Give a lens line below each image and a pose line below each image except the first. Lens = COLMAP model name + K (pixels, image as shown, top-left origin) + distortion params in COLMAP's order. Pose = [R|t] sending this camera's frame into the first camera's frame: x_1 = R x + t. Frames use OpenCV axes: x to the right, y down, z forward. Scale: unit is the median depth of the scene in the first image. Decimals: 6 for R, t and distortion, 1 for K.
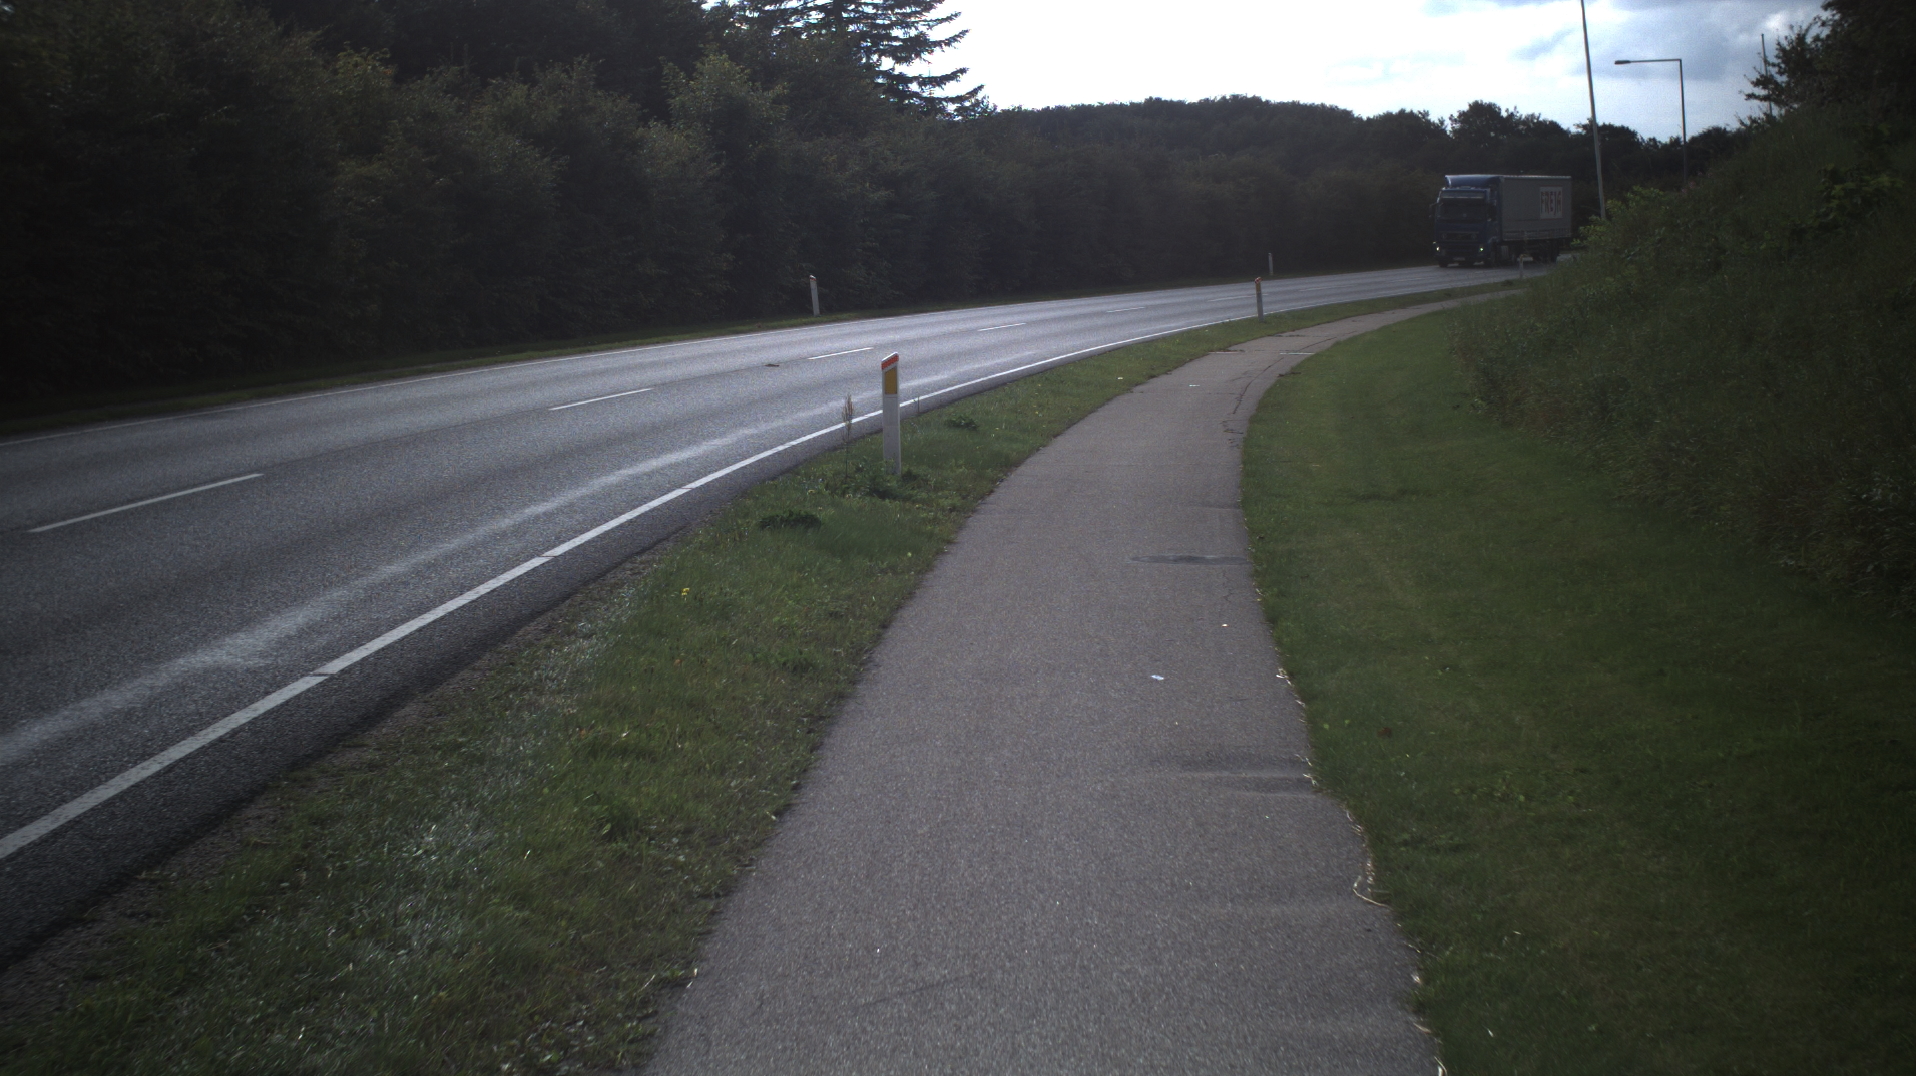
lens RADIAL K [[3079.5, 0, 901.0], [0, 3079.5, 536.9], [0, 0, 1]] dist [-0.058558, -0.953317]
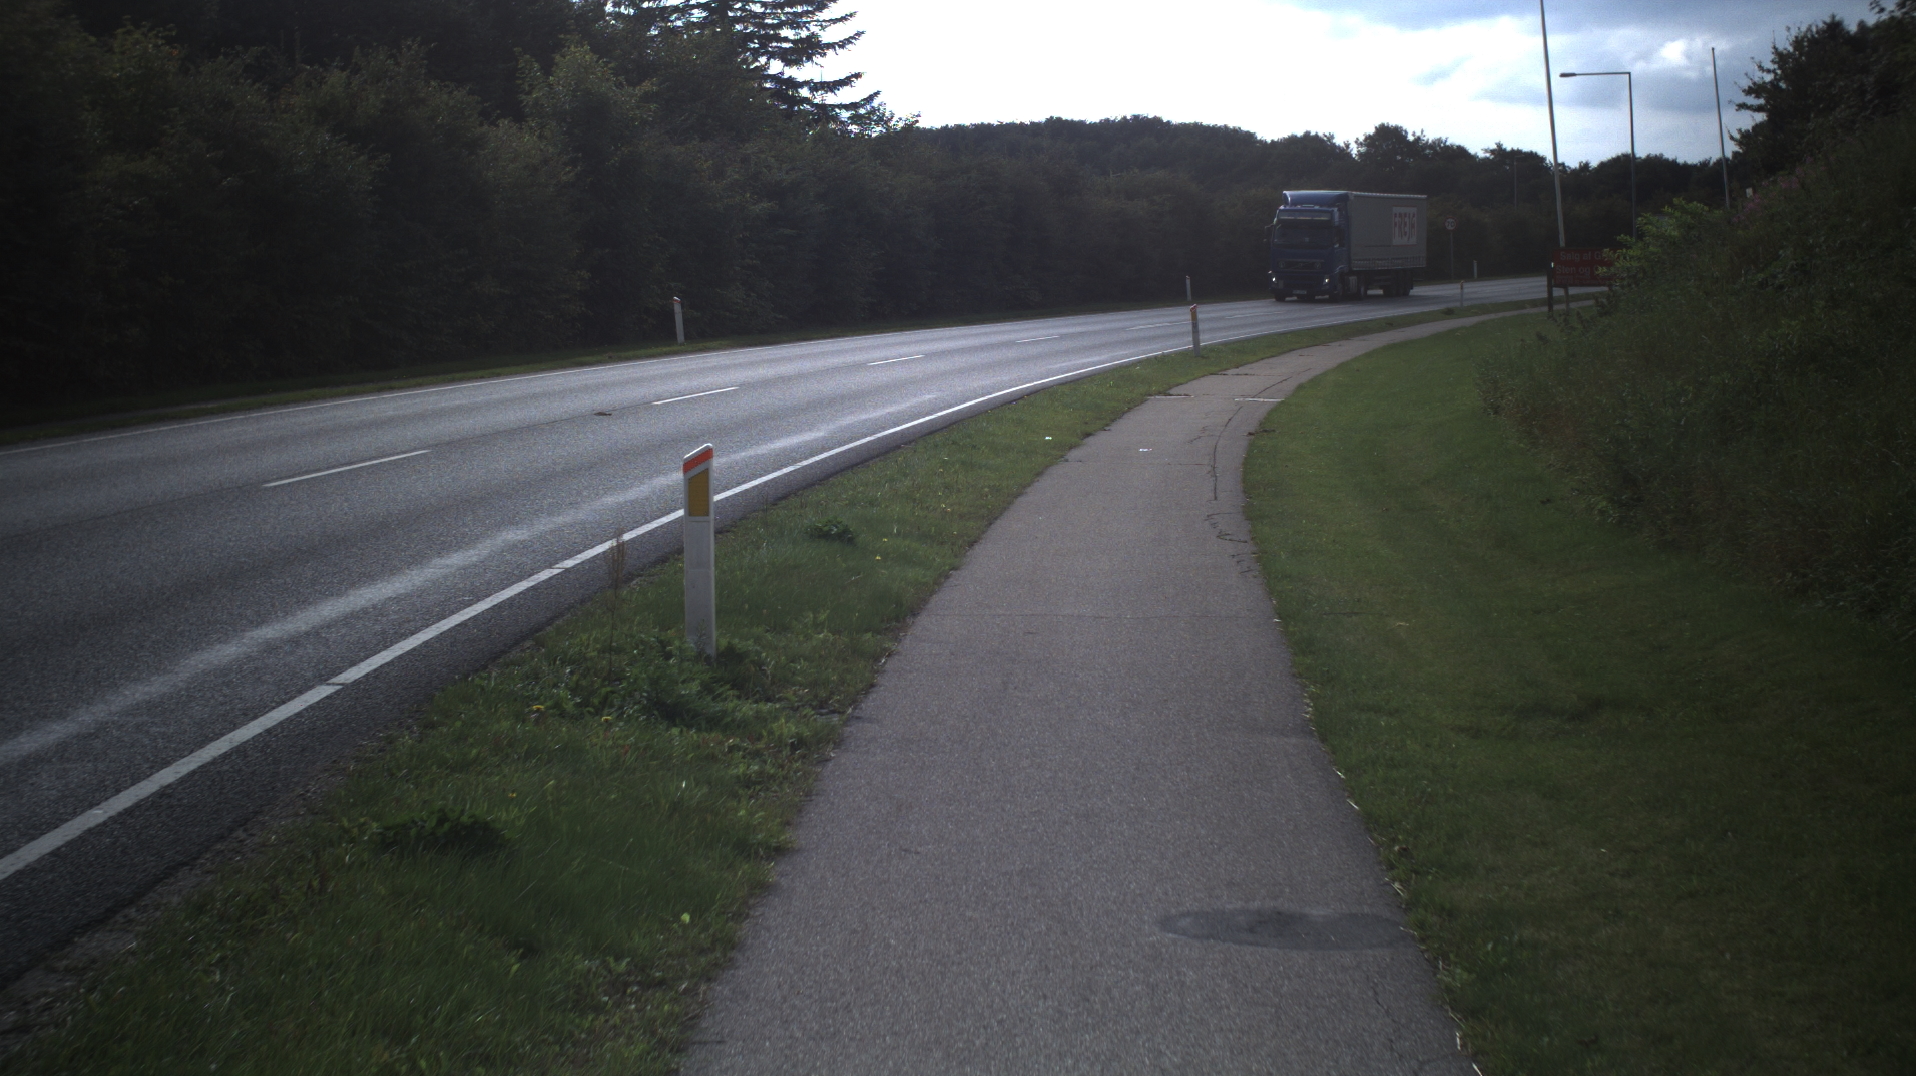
lens RADIAL K [[3091.1, 0, 958.0], [0, 3091.1, 538.0], [0, 0, 1]] dist [-0.149798, 0.002401]
pose [[0.998587, 0.007996, 0.052531, 0.003567], [-0.007667, 0.999950, -0.006467, -0.009246], [-0.052581, 0.006055, 0.998598, 0.099162]]
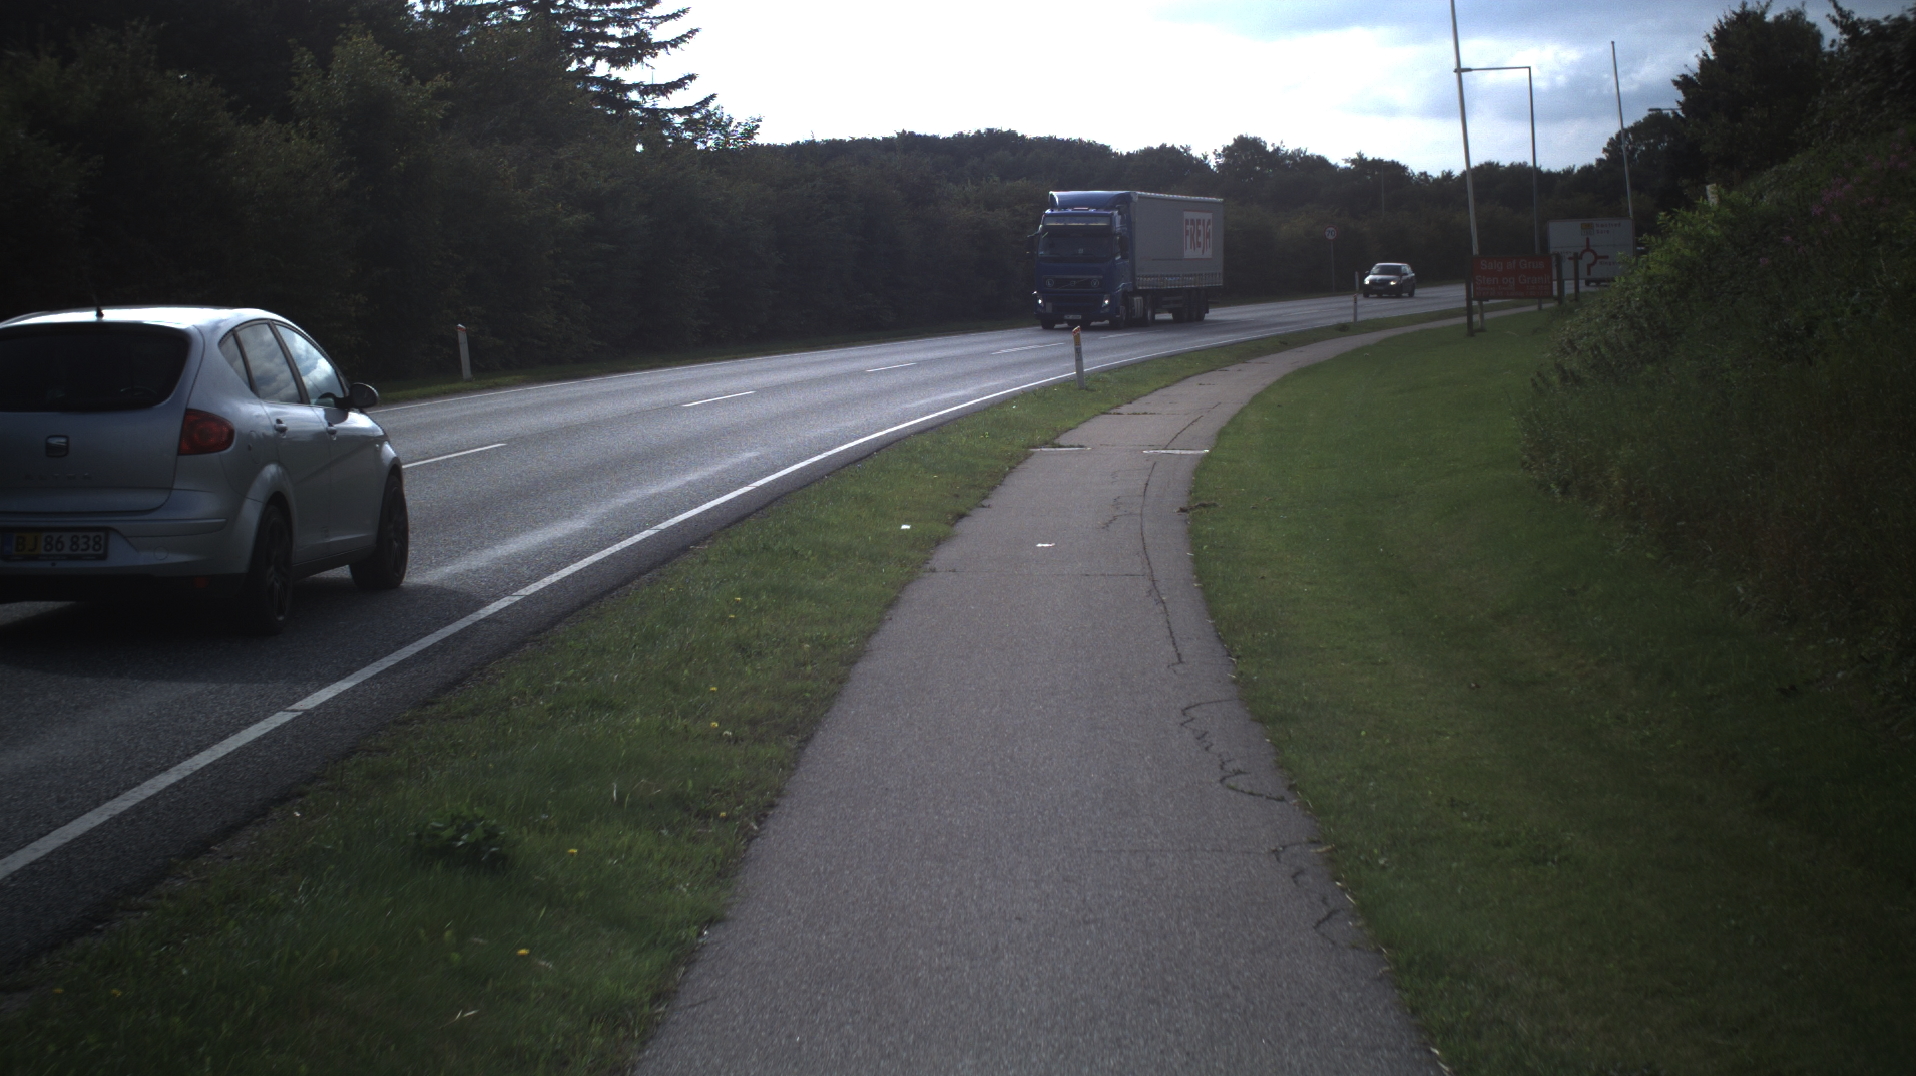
lens RADIAL K [[3091.1, 0, 958.0], [0, 3091.1, 538.0], [0, 0, 1]] dist [-0.149798, 0.002401]
pose [[0.995125, -0.004941, 0.098502, 0.011752], [0.006154, 0.999909, -0.012014, -0.018715], [-0.098434, 0.012561, 0.995064, 0.199357]]
